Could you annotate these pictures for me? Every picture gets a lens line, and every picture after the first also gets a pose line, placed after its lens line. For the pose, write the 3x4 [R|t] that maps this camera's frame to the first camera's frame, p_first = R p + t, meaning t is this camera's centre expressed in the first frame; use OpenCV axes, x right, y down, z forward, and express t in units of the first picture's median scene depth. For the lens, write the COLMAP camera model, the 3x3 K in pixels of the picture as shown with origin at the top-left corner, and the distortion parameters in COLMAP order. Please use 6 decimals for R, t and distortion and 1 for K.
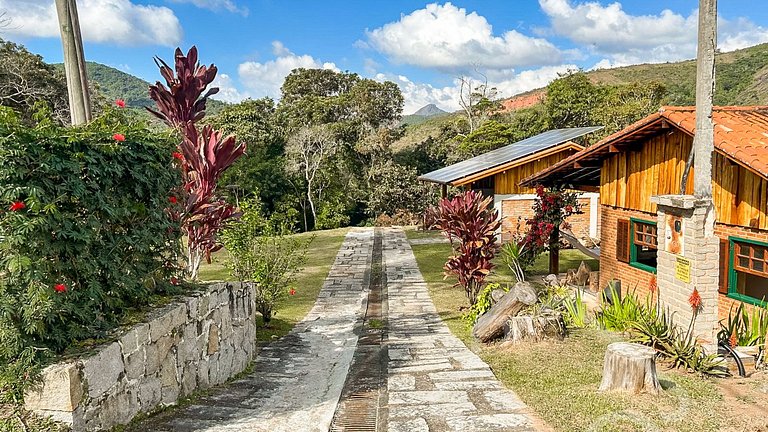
lens RADIAL K [[567.5, 0, 385.1], [0, 567.5, 212.0], [0, 0, 1]] dist [0.060432, -0.096266]
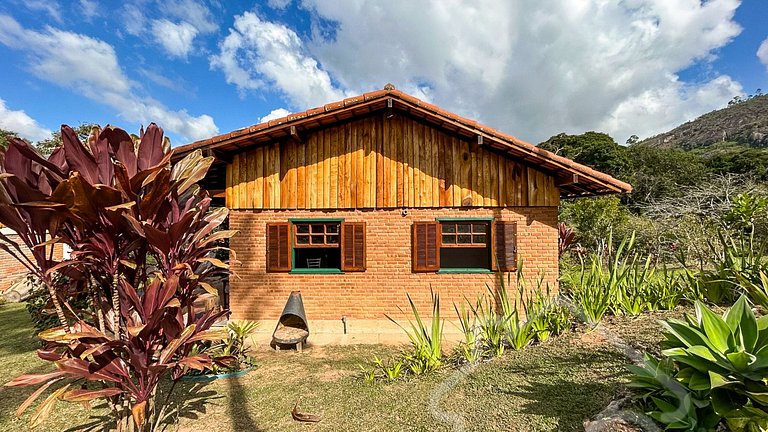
lens RADIAL K [[308.1, 0, 379.7], [0, 308.1, 217.1], [0, 0, 1]] dist [-0.000216, -0.000150]
pose [[0.233097, 0.013940, 0.972354, -0.002768], [0.103664, 0.993844, -0.039098, 0.035033], [-0.966912, 0.109912, 0.230217, 0.647258]]
